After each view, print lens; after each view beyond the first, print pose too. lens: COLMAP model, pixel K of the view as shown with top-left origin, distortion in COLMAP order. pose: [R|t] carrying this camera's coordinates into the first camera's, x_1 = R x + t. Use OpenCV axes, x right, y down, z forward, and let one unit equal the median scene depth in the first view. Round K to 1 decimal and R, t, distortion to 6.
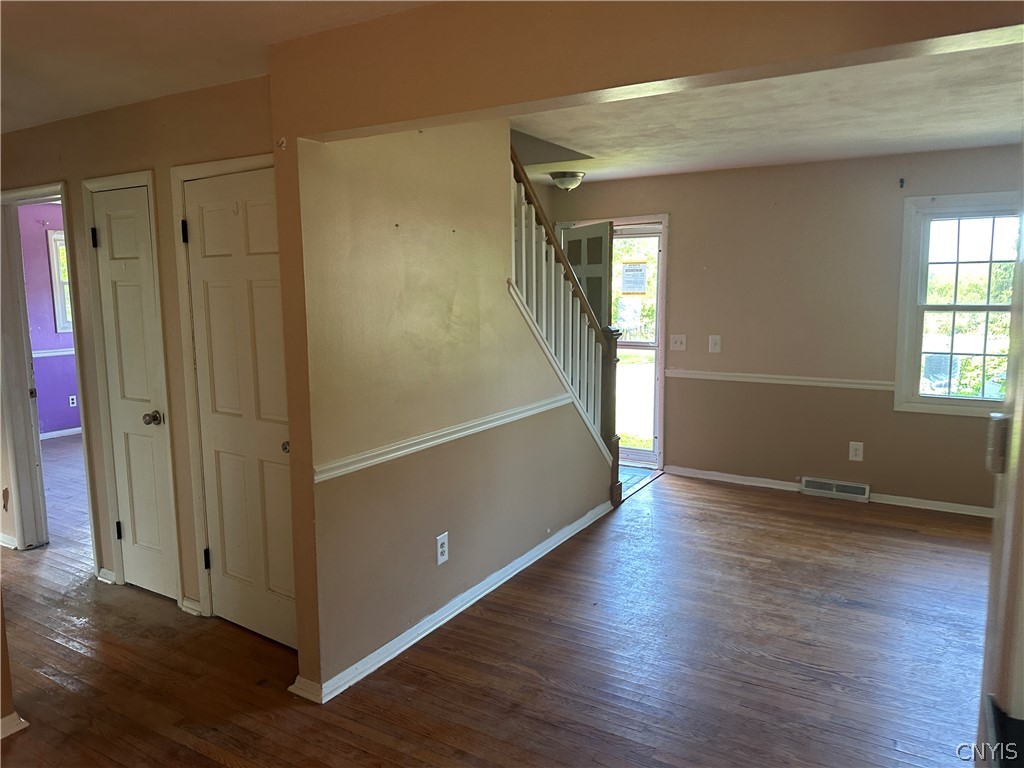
lens RADIAL K [[713.8, 0, 512.0], [0, 713.8, 384.0], [0, 0, 1]] dist [0.079703, -0.095005]
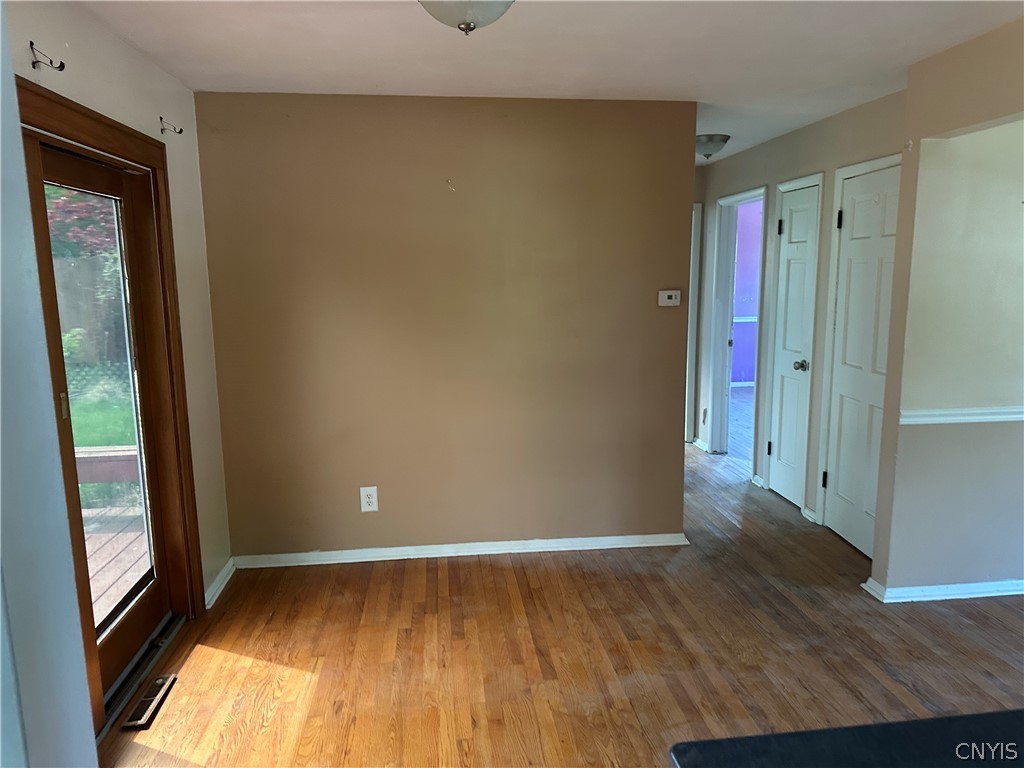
lens RADIAL K [[713.8, 0, 512.0], [0, 713.8, 384.0], [0, 0, 1]] dist [0.079703, -0.095005]
pose [[0.606682, 0.123323, -0.785321, 0.225604], [-0.097493, 0.991979, 0.080459, 0.028580], [0.788944, 0.027750, 0.613838, -0.217264]]
